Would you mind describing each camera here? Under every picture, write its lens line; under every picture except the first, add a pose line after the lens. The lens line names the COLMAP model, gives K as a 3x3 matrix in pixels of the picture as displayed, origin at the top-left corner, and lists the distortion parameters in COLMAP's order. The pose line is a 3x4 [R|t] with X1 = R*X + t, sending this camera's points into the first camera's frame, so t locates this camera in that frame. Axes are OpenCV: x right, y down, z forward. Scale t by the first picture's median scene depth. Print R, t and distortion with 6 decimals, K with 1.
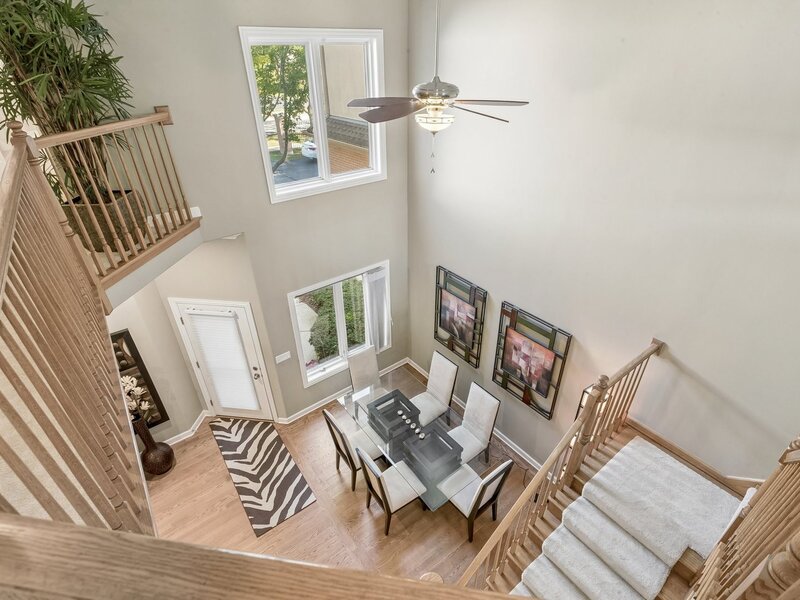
lens RADIAL K [[399.0, 0, 398.0], [0, 399.0, 303.7], [0, 0, 1]] dist [0.004161, 0.000790]
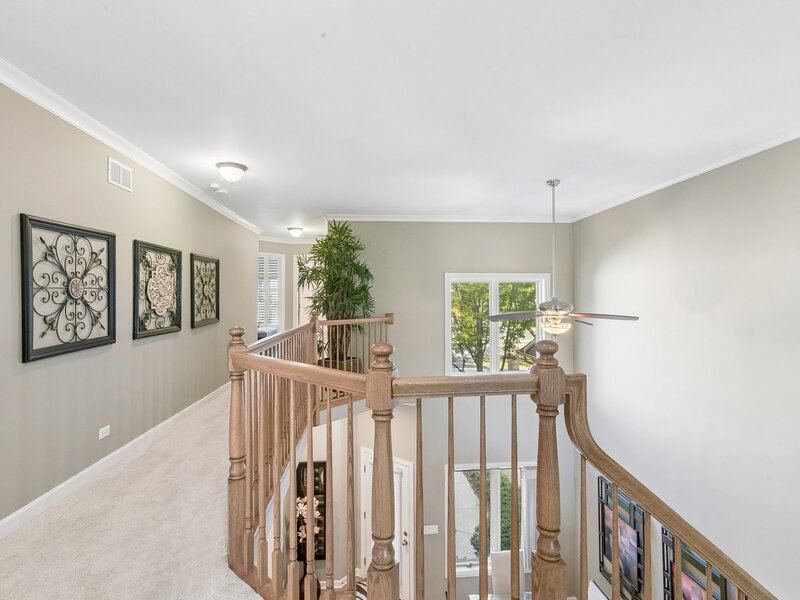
lens RADIAL K [[399.0, 0, 398.0], [0, 399.0, 303.7], [0, 0, 1]] dist [0.004161, 0.000790]
pose [[0.845462, 0.018120, -0.533729, 0.250319], [-0.291507, 0.853055, -0.432806, 0.137893], [0.447457, 0.521507, 0.726507, -0.157416]]
